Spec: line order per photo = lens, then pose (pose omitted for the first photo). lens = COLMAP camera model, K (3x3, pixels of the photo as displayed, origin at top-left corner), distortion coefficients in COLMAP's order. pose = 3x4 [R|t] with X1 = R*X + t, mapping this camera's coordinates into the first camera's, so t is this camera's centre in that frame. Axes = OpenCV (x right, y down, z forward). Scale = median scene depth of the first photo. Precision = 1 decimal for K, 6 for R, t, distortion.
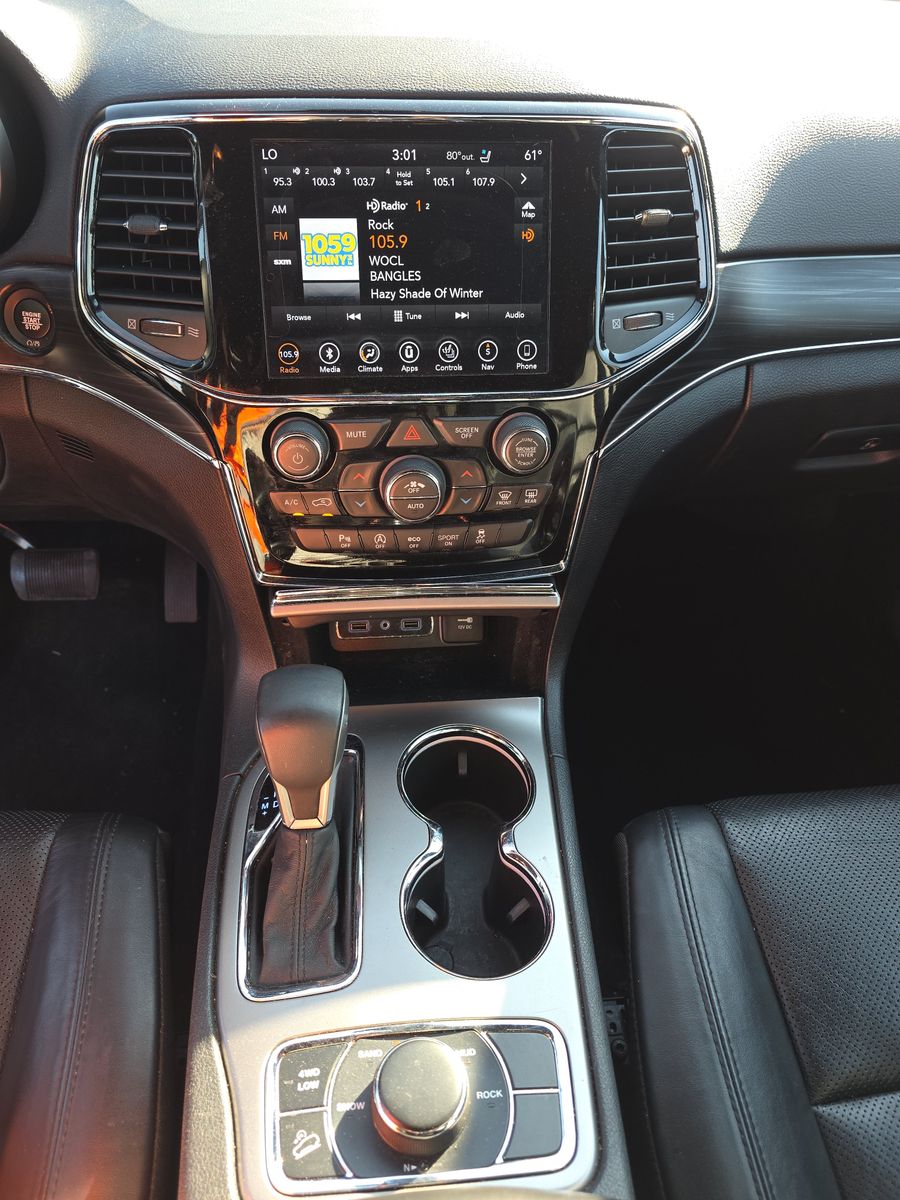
lens RADIAL K [[795.5, 0, 450.1], [0, 795.5, 598.9], [0, 0, 1]] dist [0.011930, -0.005341]
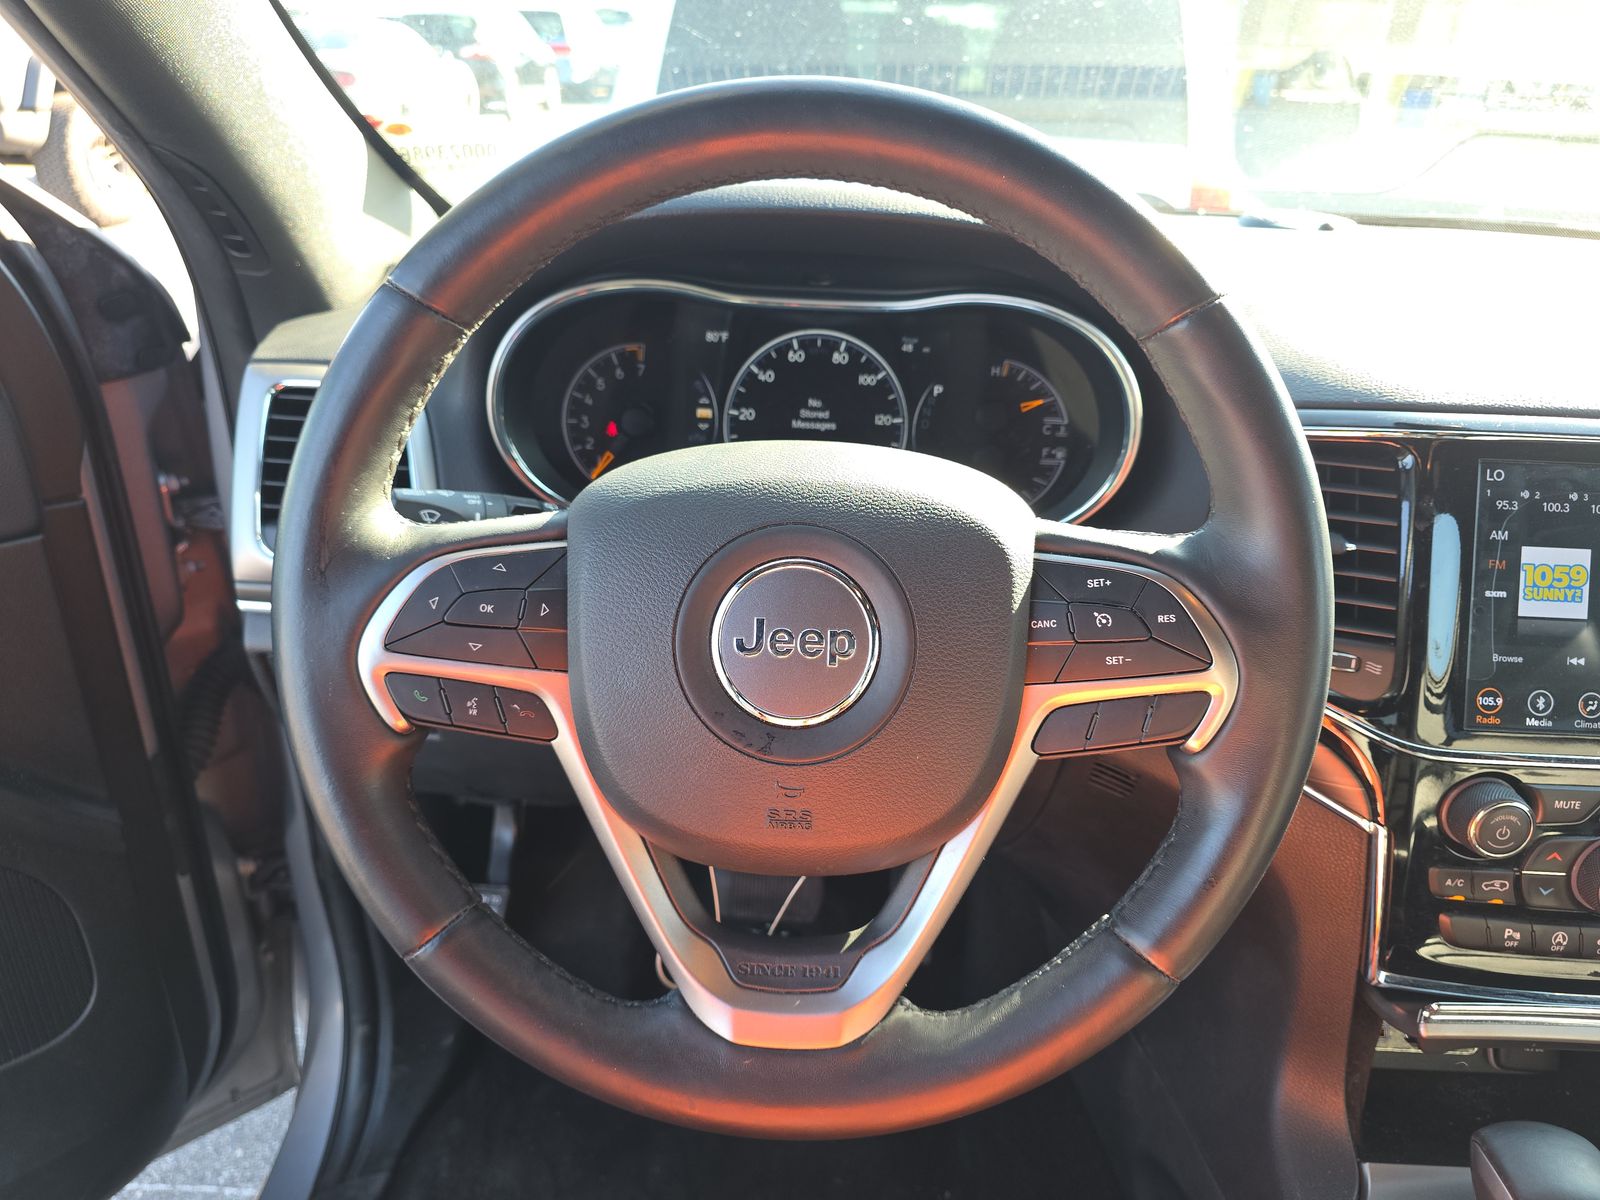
lens RADIAL K [[1060.7, 0, 790.6], [0, 1060.7, 613.5], [0, 0, 1]] dist [0.011930, -0.005341]
pose [[0.995892, 0.062288, -0.065729, -0.851398], [-0.076192, 0.968642, -0.236491, -0.088458], [0.048937, 0.240527, 0.969408, -0.090045]]
